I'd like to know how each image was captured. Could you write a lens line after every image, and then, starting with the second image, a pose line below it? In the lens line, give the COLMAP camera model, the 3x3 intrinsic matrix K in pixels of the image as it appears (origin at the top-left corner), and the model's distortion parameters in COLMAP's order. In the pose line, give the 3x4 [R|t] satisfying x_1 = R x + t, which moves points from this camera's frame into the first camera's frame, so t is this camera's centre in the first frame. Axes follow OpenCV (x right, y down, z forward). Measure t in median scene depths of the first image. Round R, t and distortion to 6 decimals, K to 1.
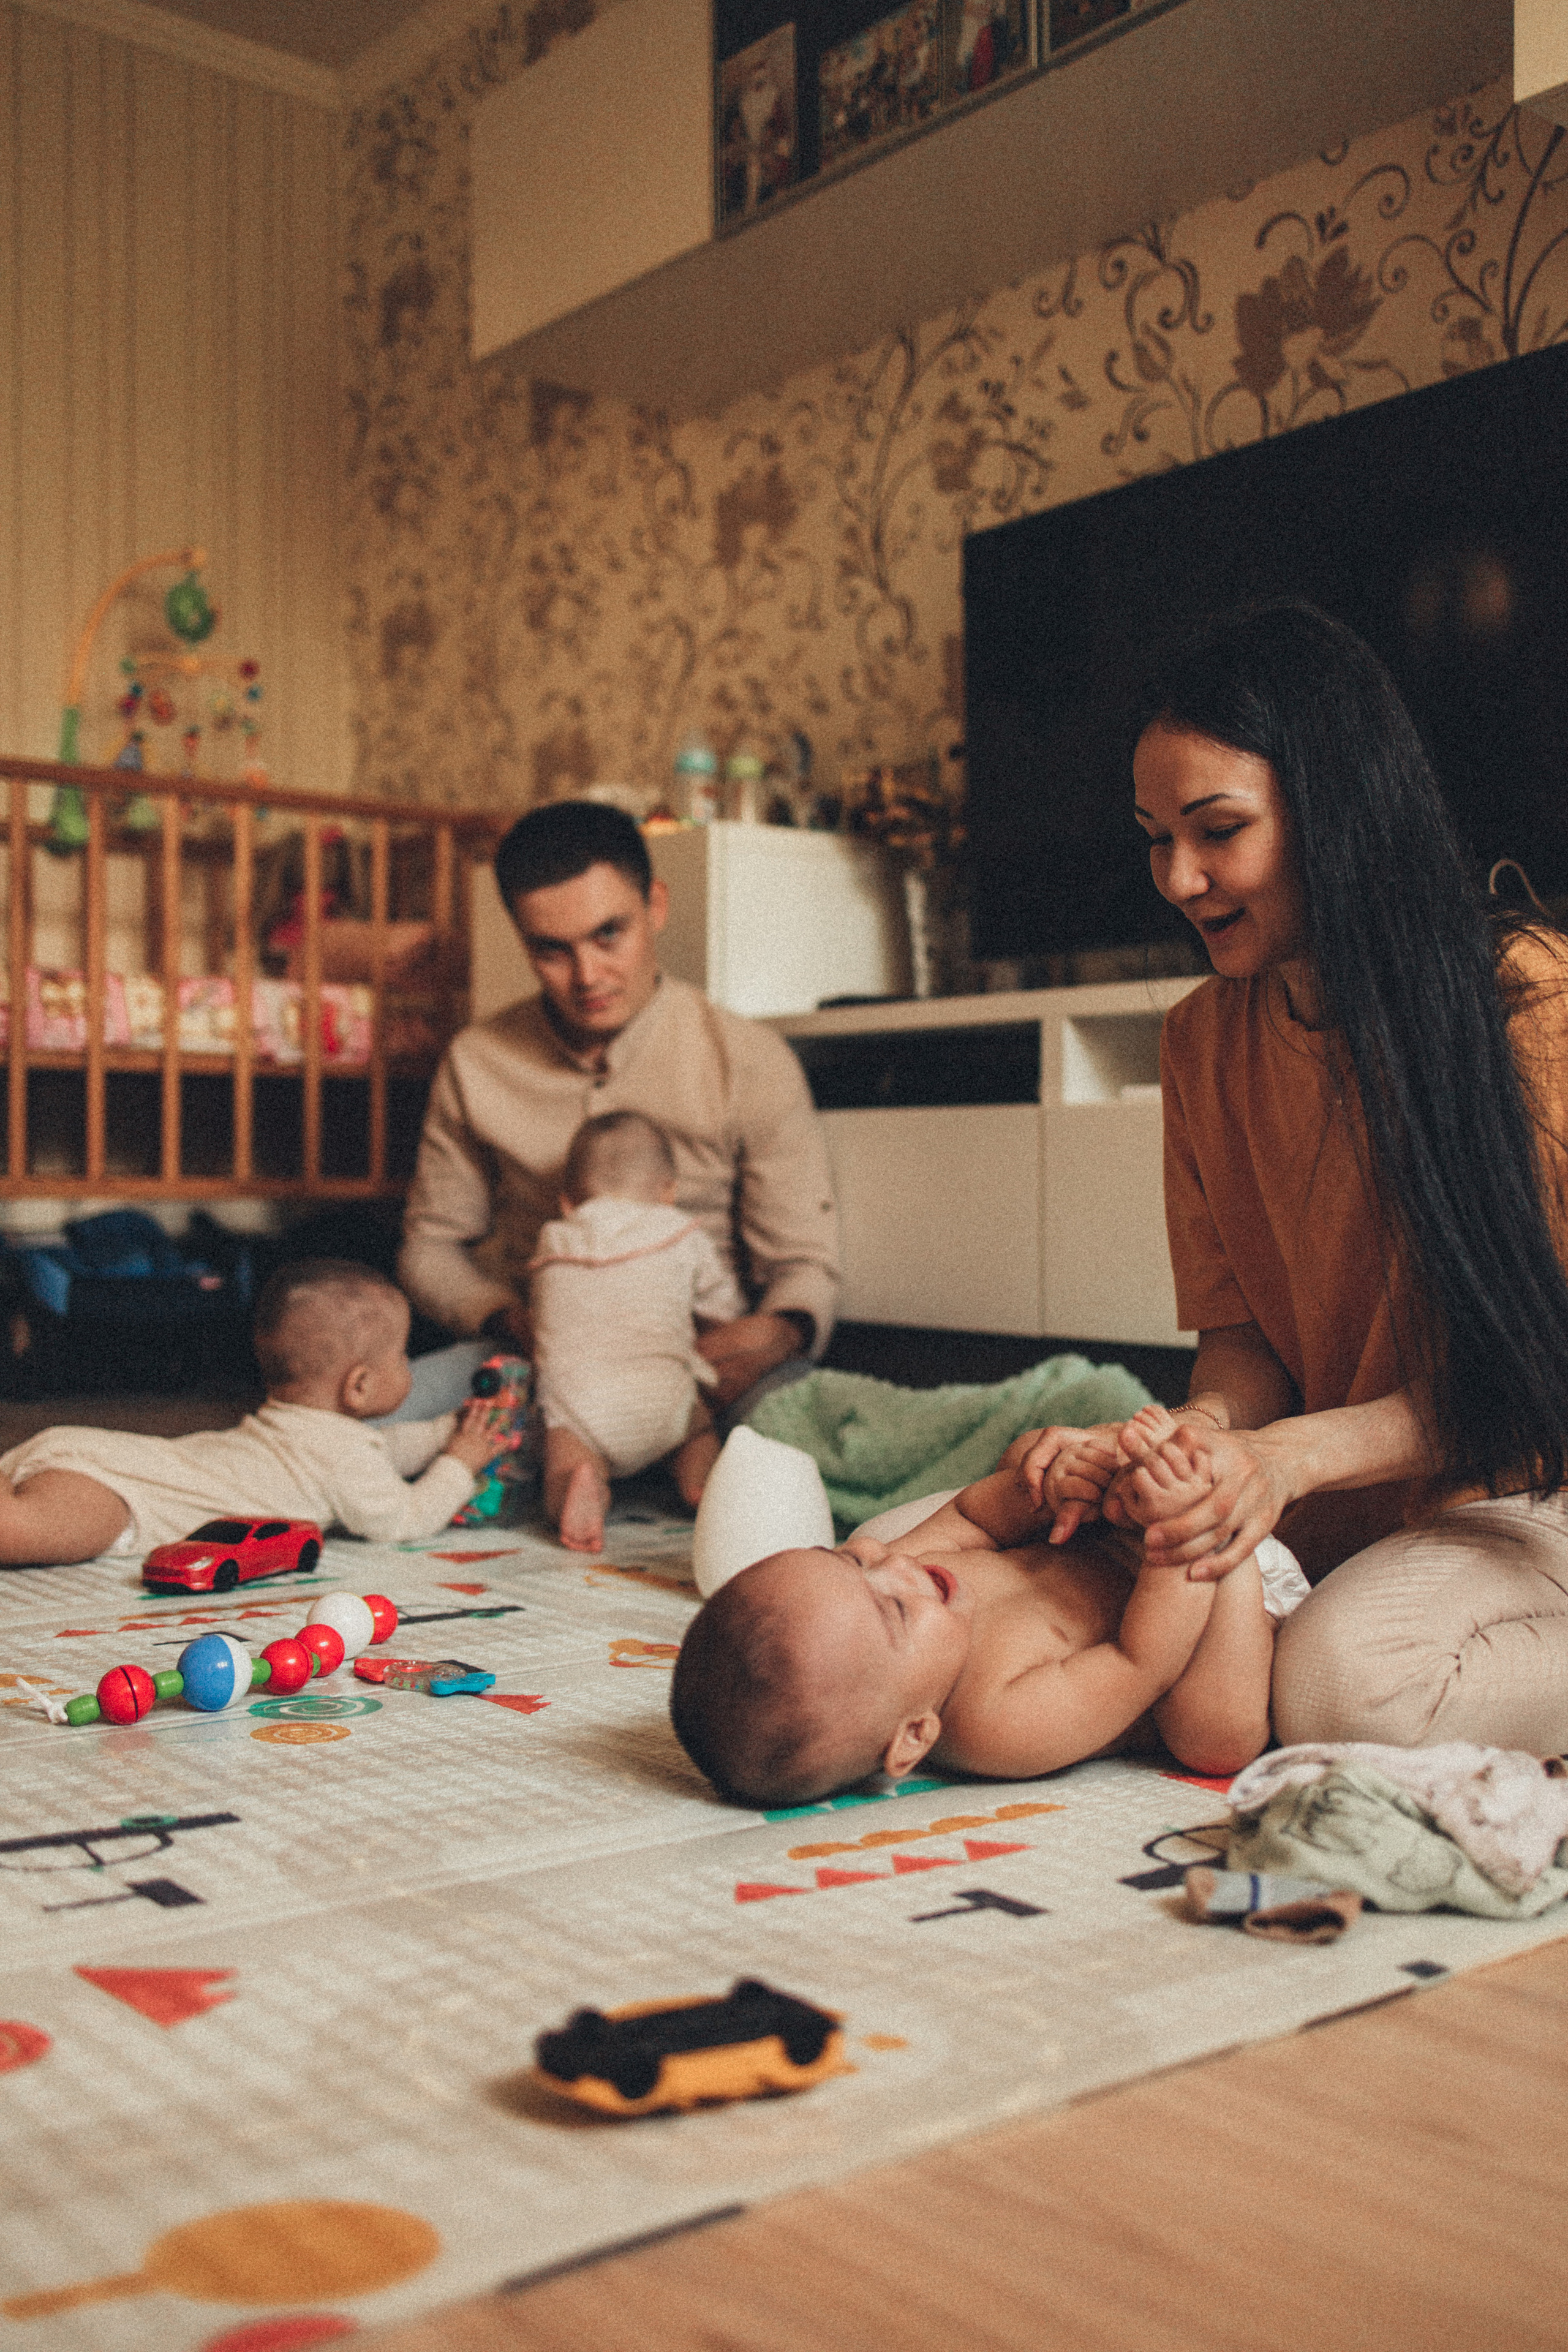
lens RADIAL K [[2592.7, 0, 779.8], [0, 2592.7, 1171.6], [0, 0, 1]] dist [0.096439, 0.000000]
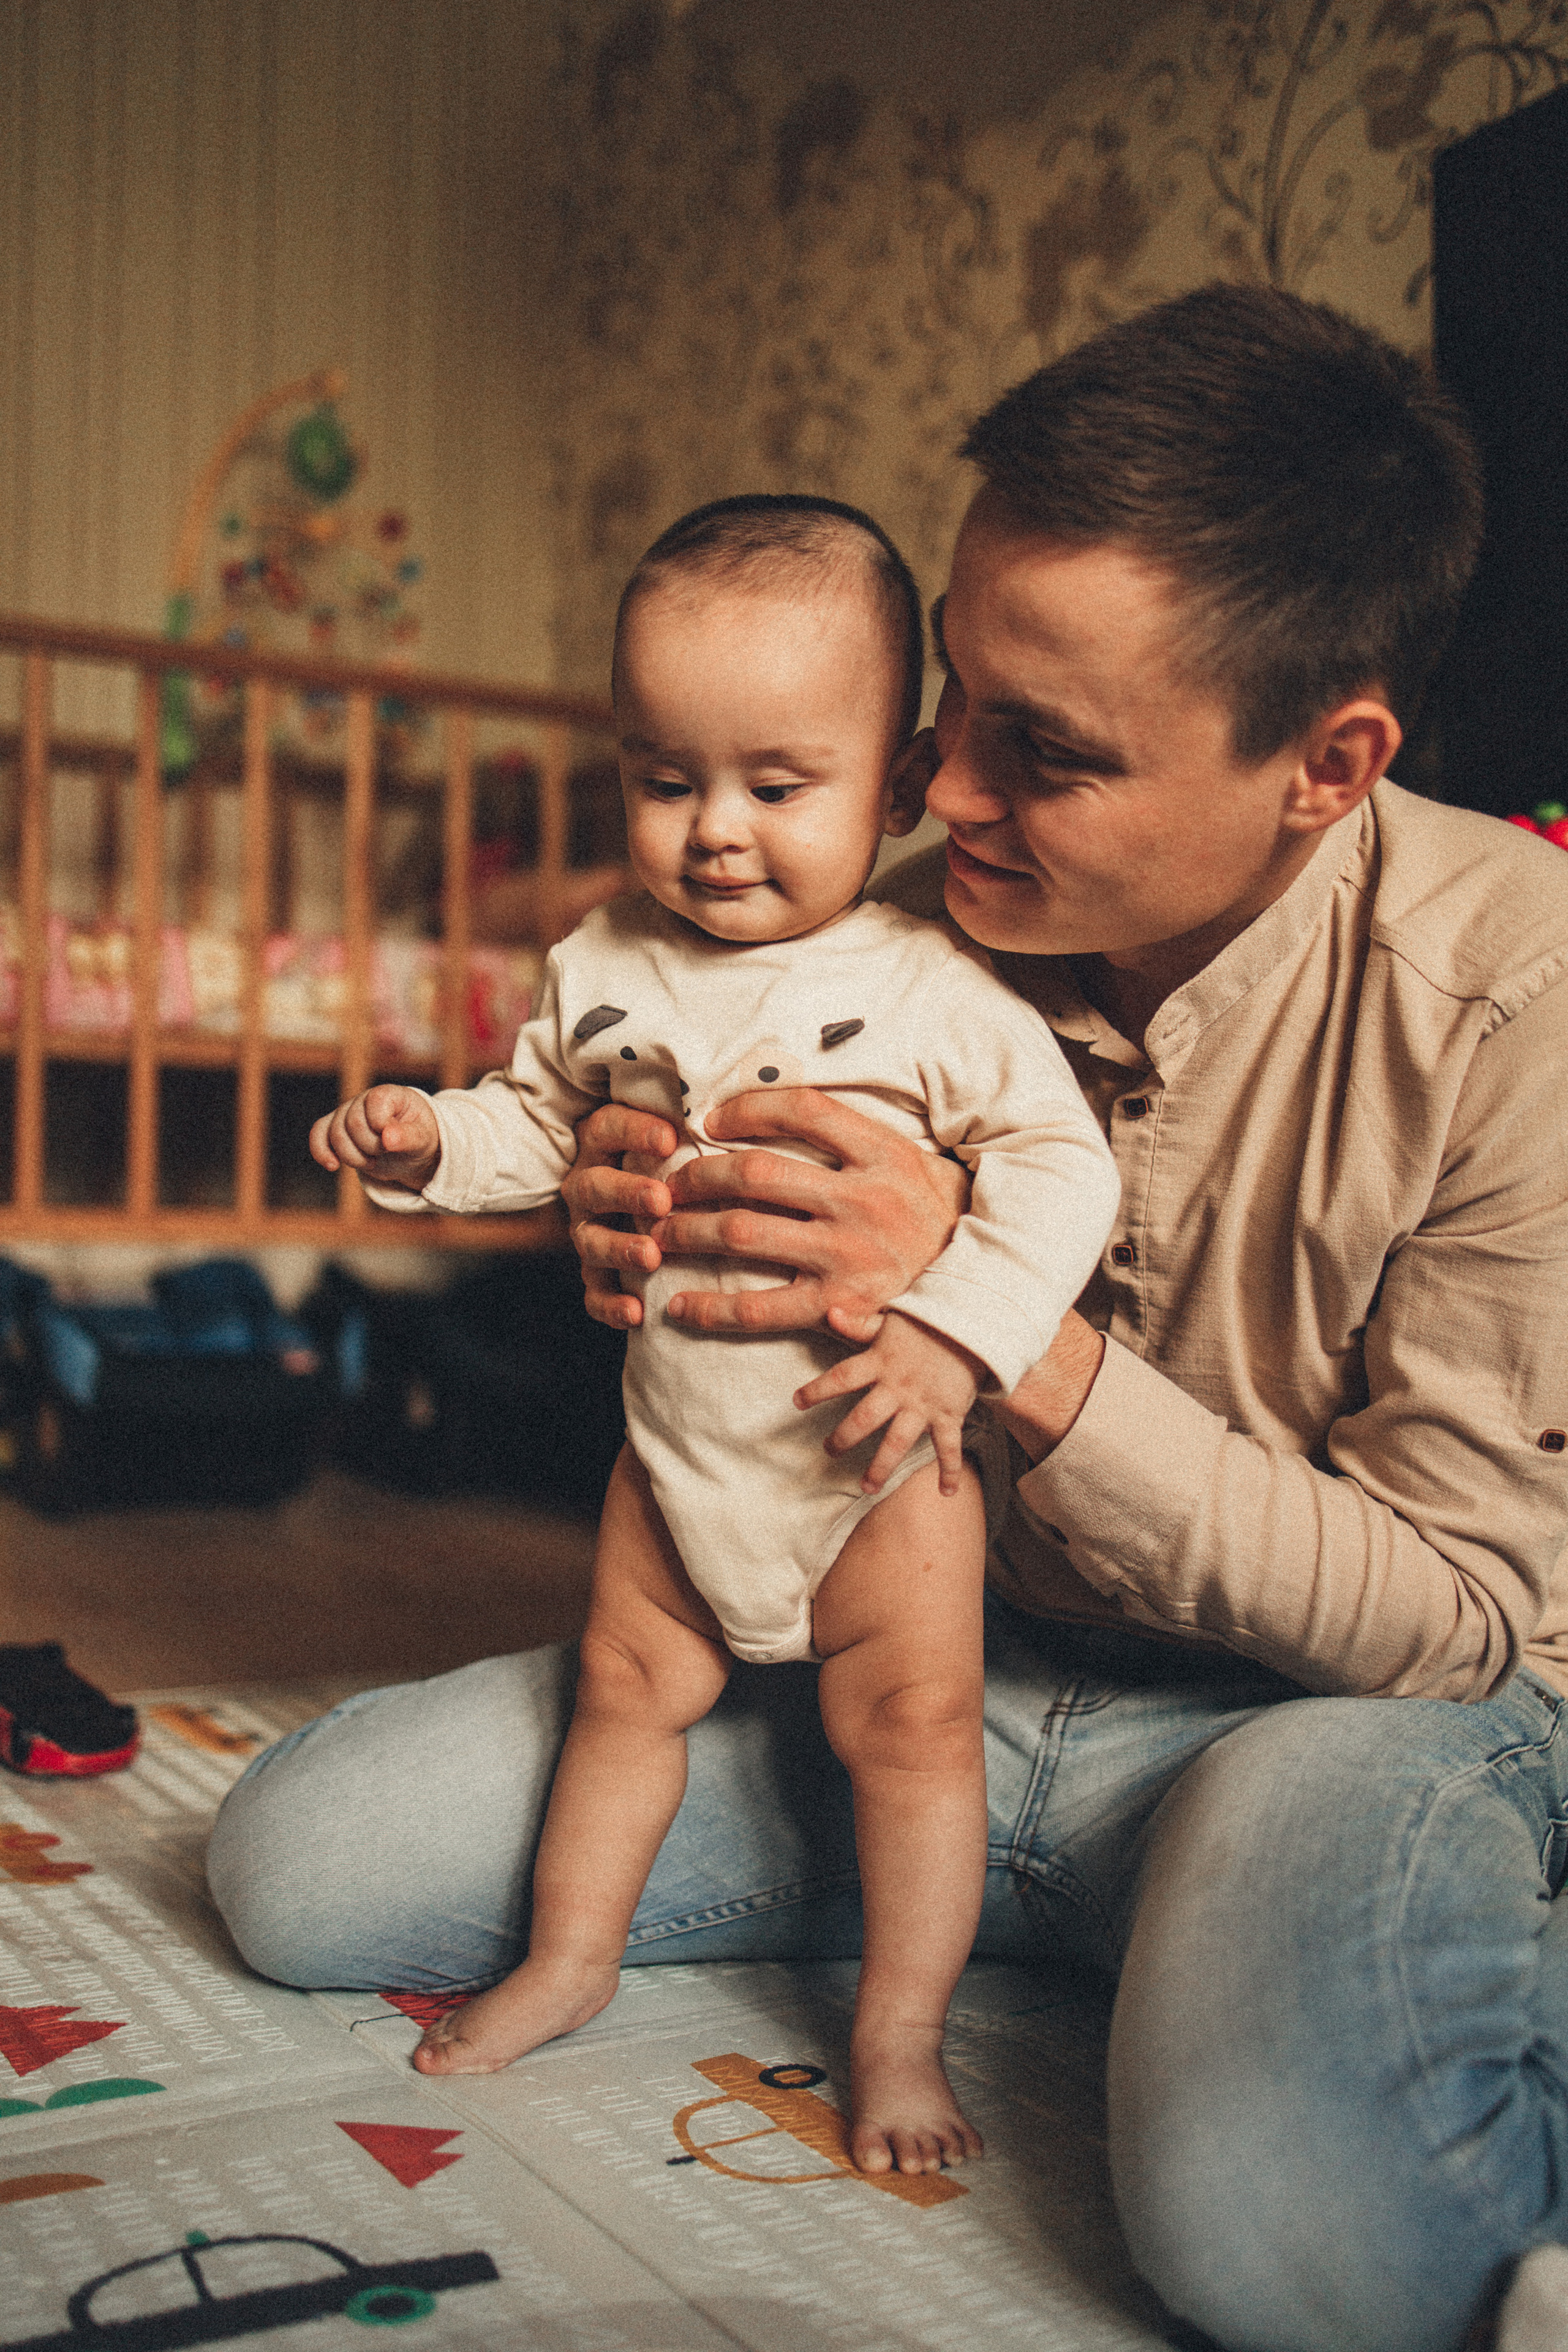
lens RADIAL K [[2592.7, 0, 797.6], [0, 2592.7, 1176.8], [0, 0, 1]] dist [0.096439, 0.000000]
pose [[0.992992, 0.007318, -0.117958, -0.000960], [-0.009062, 0.999857, -0.014253, 0.000805], [0.117837, 0.015222, 0.992916, 0.305265]]
